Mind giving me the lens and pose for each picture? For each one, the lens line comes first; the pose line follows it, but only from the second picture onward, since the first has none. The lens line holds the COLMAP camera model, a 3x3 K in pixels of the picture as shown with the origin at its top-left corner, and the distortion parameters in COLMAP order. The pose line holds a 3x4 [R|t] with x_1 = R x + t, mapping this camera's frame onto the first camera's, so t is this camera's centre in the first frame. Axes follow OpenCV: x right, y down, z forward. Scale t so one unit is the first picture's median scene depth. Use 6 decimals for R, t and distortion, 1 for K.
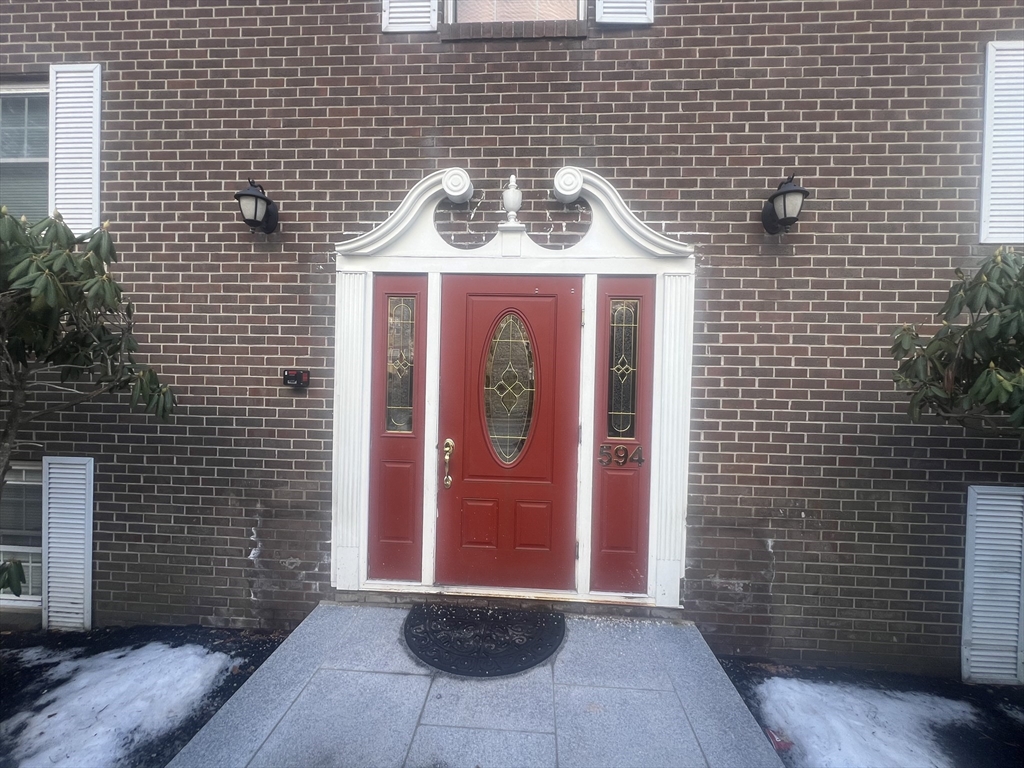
lens RADIAL K [[409.7, 0, 512.0], [0, 409.7, 384.0], [0, 0, 1]] dist [-0.000910, -0.000078]
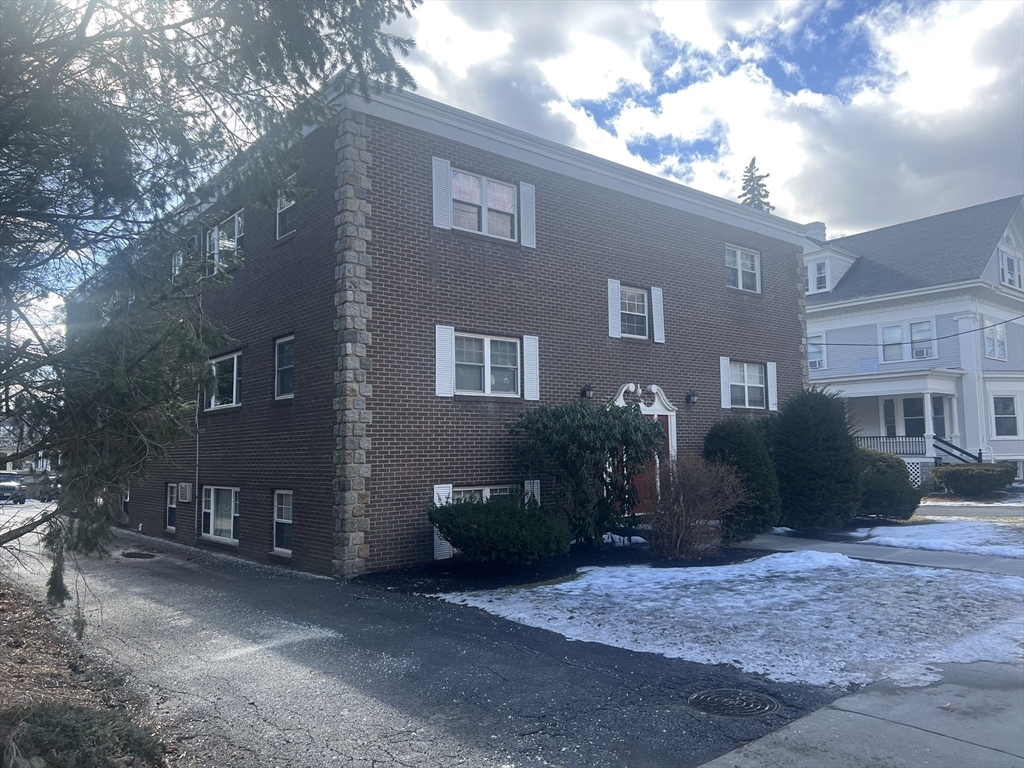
lens RADIAL K [[760.6, 0, 512.0], [0, 760.6, 384.0], [0, 0, 1]] dist [0.031503, 0.002257]
pose [[0.738555, 0.030031, 0.673524, -4.896200], [0.036919, 0.995707, -0.084880, -0.036507], [-0.673181, 0.087555, 0.734276, -2.801922]]
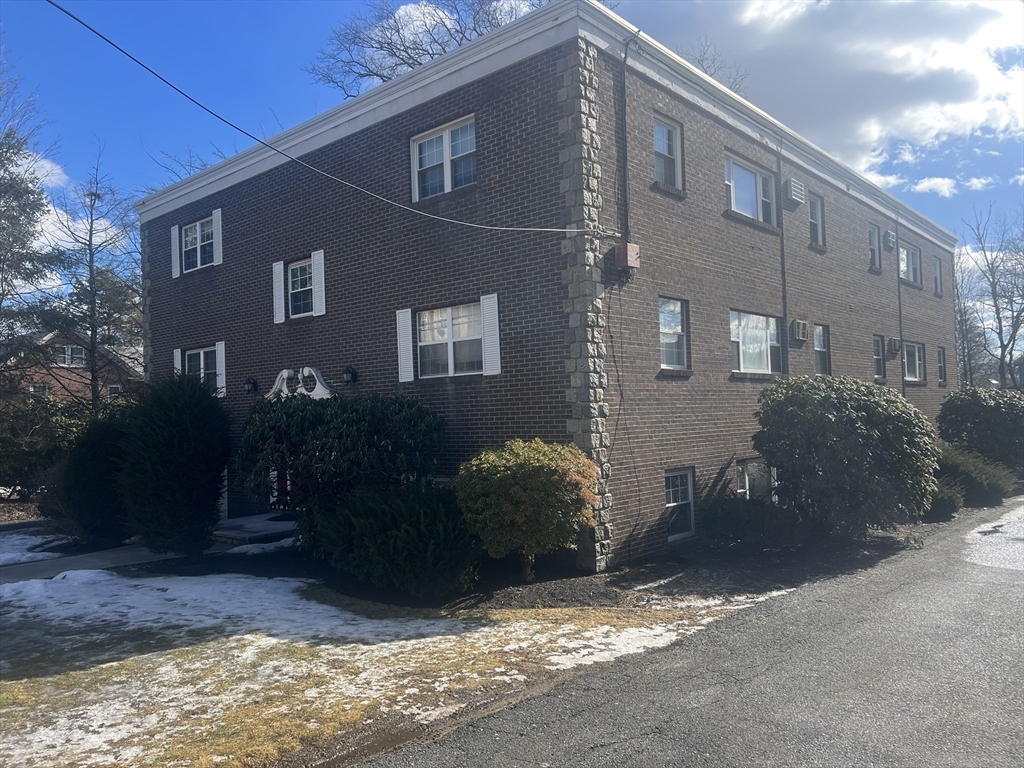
lens RADIAL K [[760.6, 0, 512.0], [0, 760.6, 384.0], [0, 0, 1]] dist [0.031503, 0.002257]
pose [[0.780942, -0.069223, -0.620756, 4.691733], [0.047215, 0.997539, -0.051842, -0.038165], [0.622817, 0.011177, 0.782288, -2.399845]]
